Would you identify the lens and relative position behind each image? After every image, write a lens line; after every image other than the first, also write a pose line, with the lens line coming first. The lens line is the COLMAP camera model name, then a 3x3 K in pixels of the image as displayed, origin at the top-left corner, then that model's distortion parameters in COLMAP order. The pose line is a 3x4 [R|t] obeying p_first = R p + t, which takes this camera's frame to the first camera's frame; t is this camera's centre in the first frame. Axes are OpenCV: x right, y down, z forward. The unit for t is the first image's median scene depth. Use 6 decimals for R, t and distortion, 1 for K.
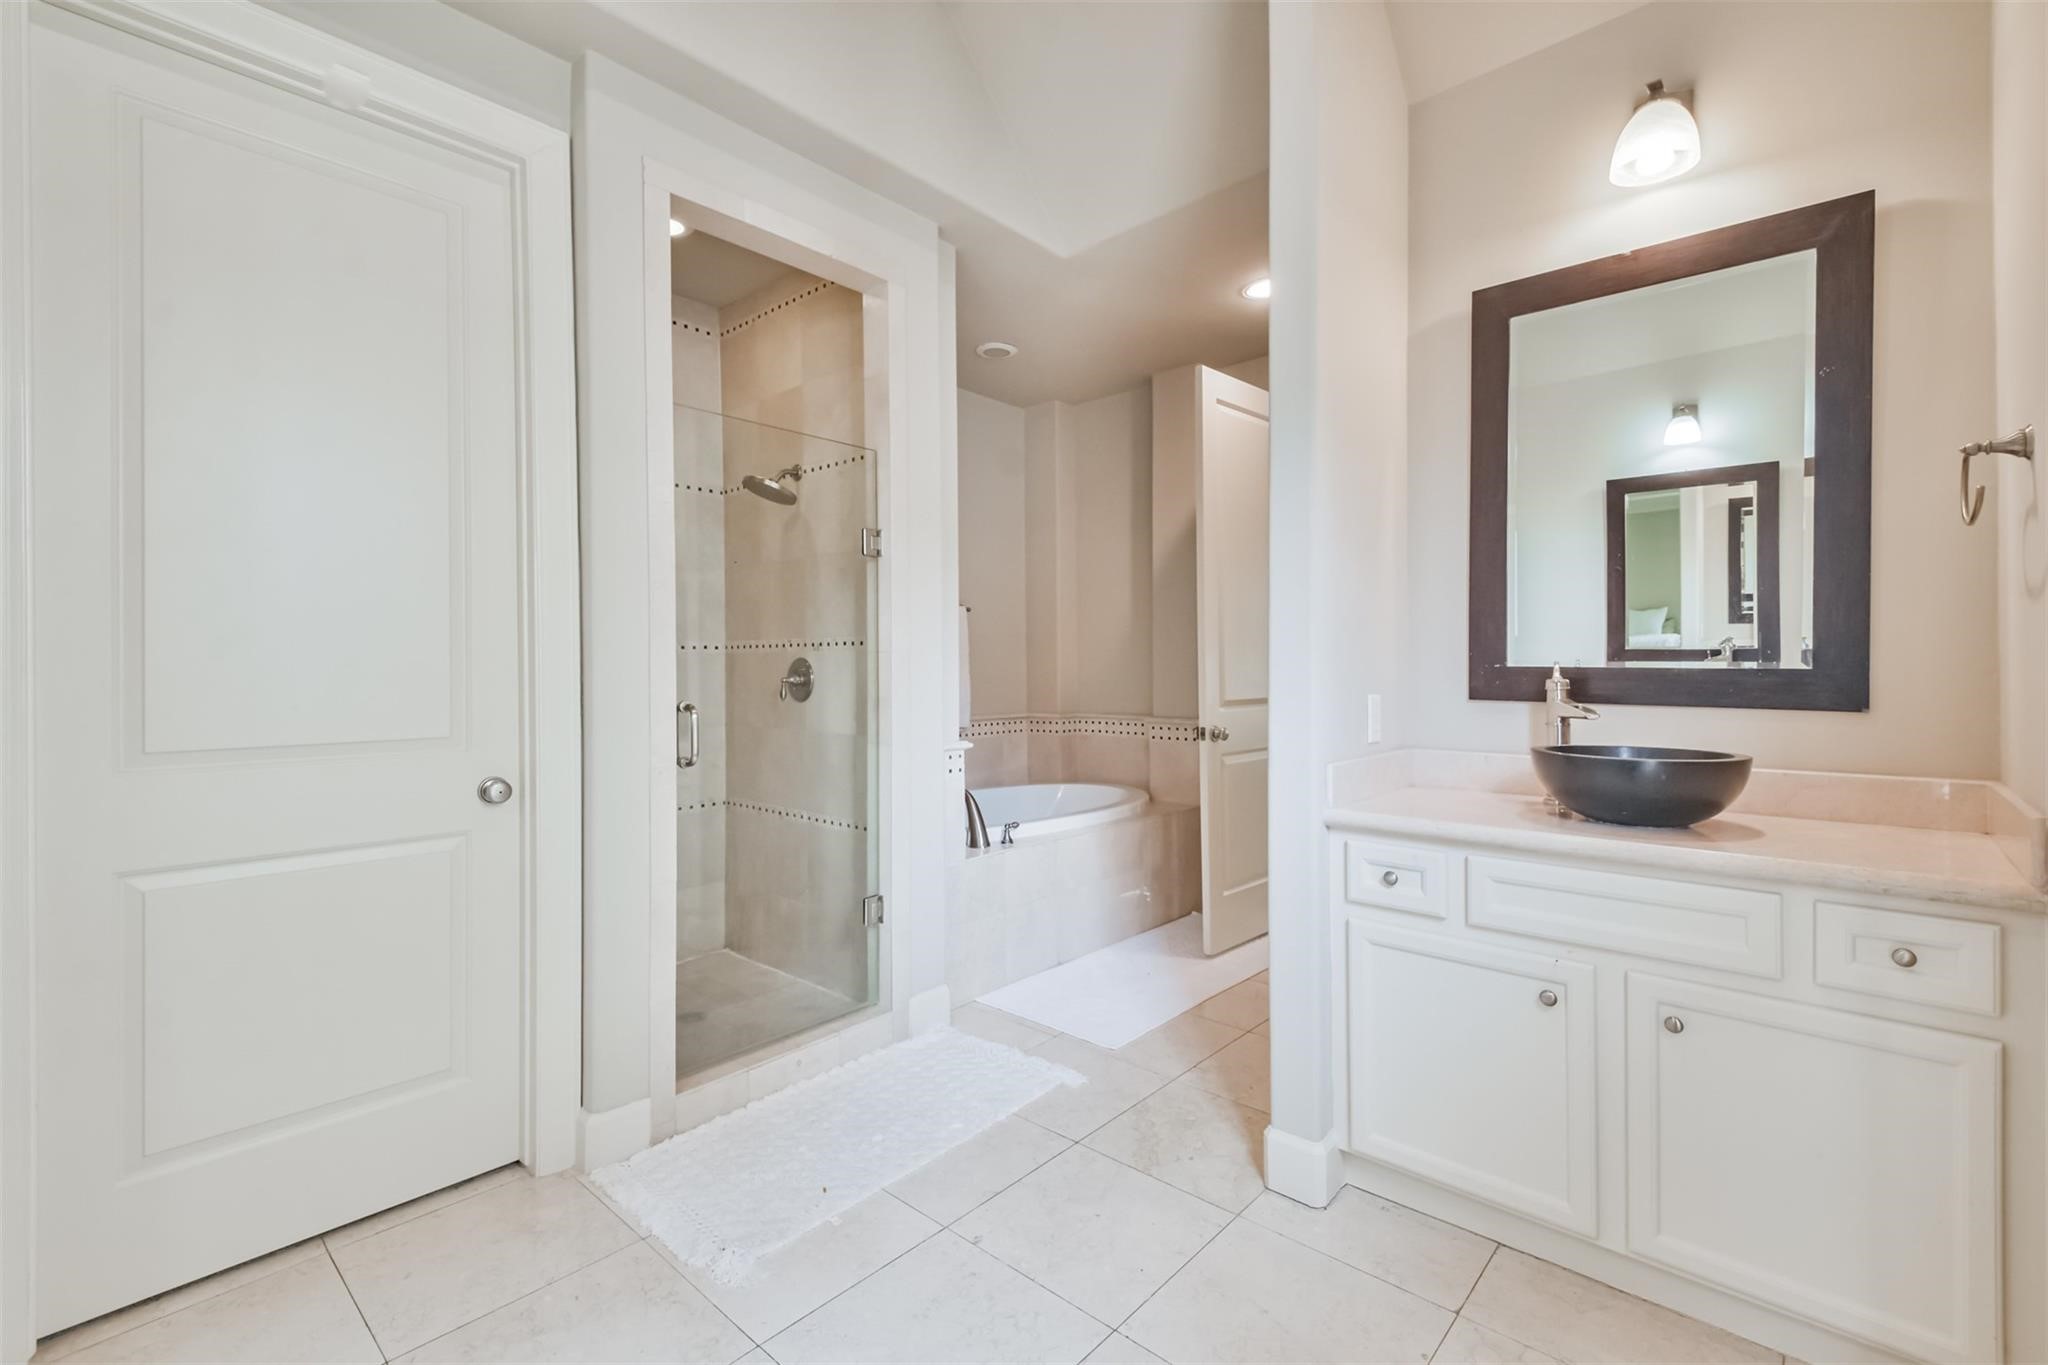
lens RADIAL K [[888.0, 0, 1017.4], [0, 888.0, 680.0], [0, 0, 1]] dist [0.031838, -0.011209]
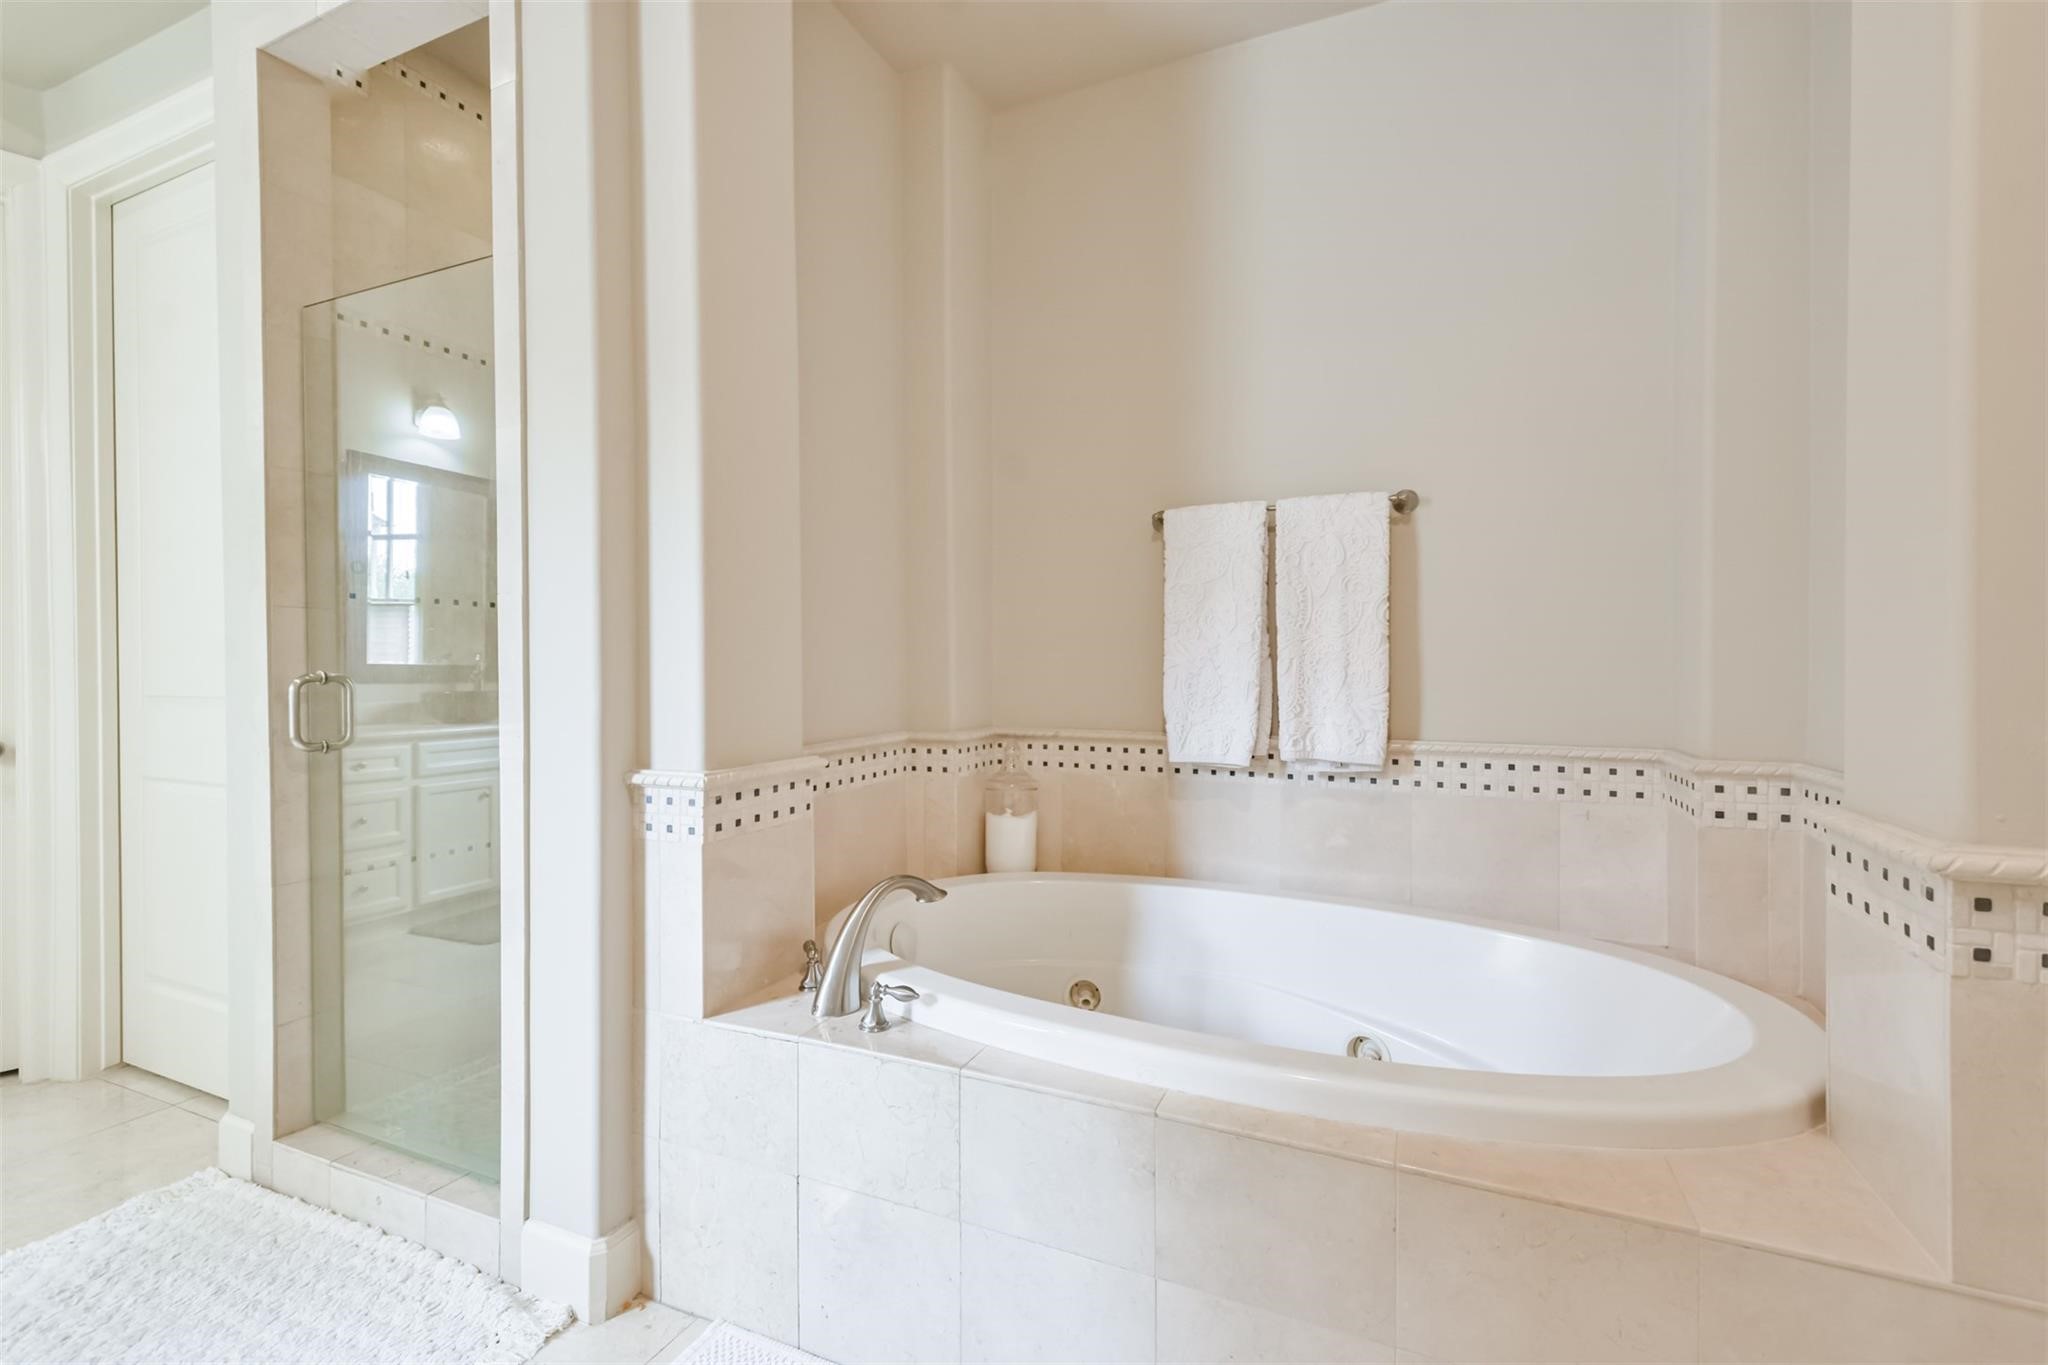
lens RADIAL K [[888.0, 0, 1025.4], [0, 888.0, 669.0], [0, 0, 1]] dist [0.031838, -0.011209]
pose [[0.307741, 0.011242, -0.951404, 0.405966], [-0.011769, 0.999899, 0.008008, 0.004976], [0.951397, 0.008732, 0.307842, 0.898975]]
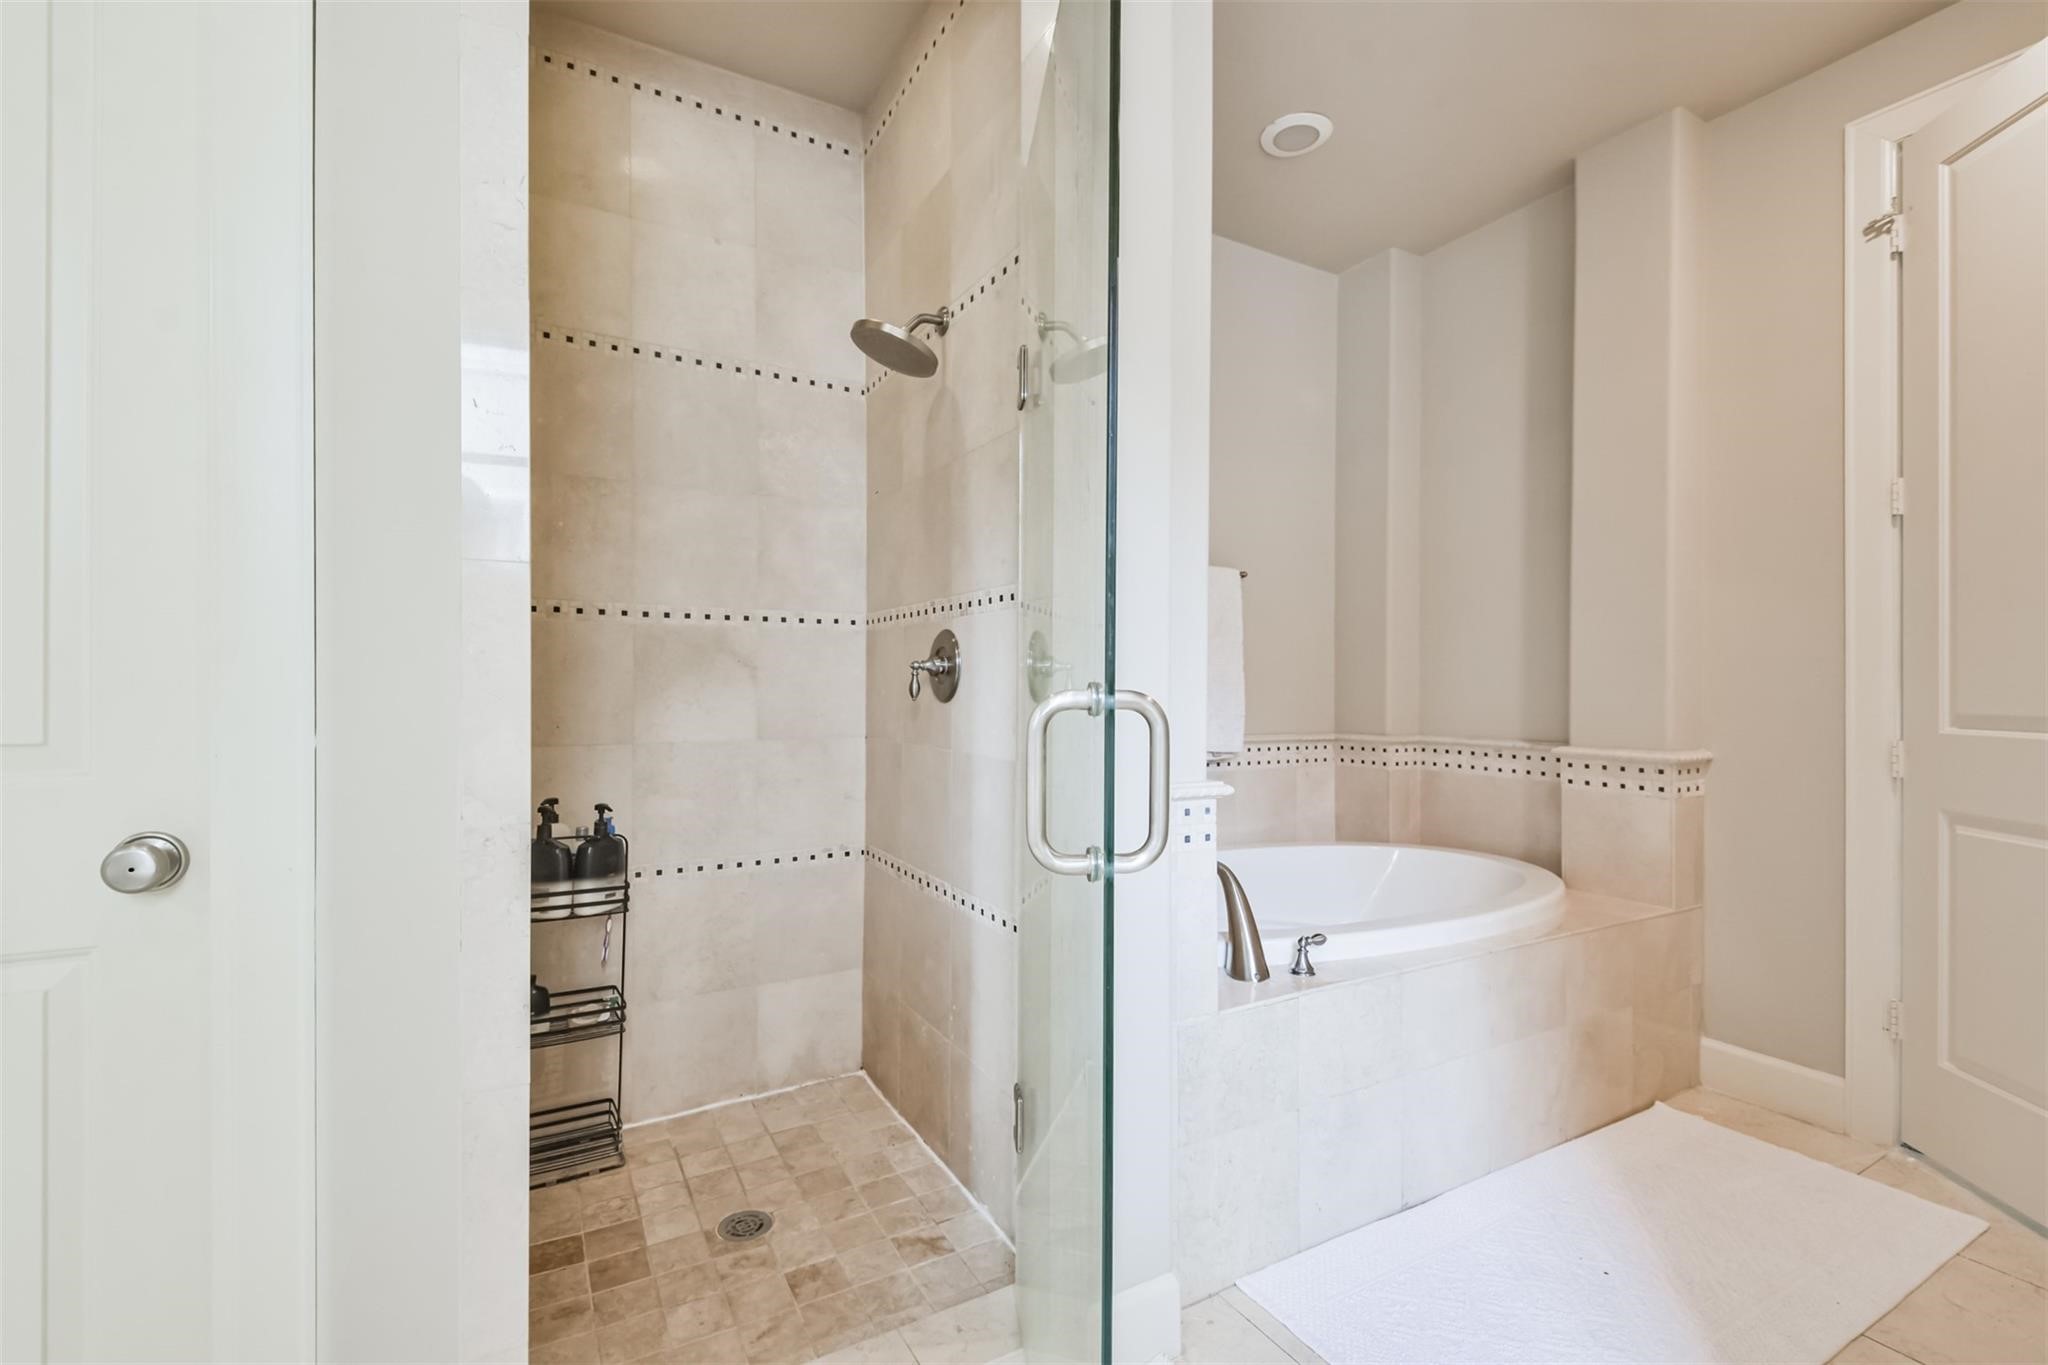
lens RADIAL K [[888.0, 0, 1016.1], [0, 888.0, 690.3], [0, 0, 1]] dist [0.031838, -0.011209]
pose [[0.948396, 0.012072, -0.316859, -0.006354], [-0.015071, 0.999862, -0.007016, 0.018665], [0.316730, 0.011429, 0.948447, 0.415088]]
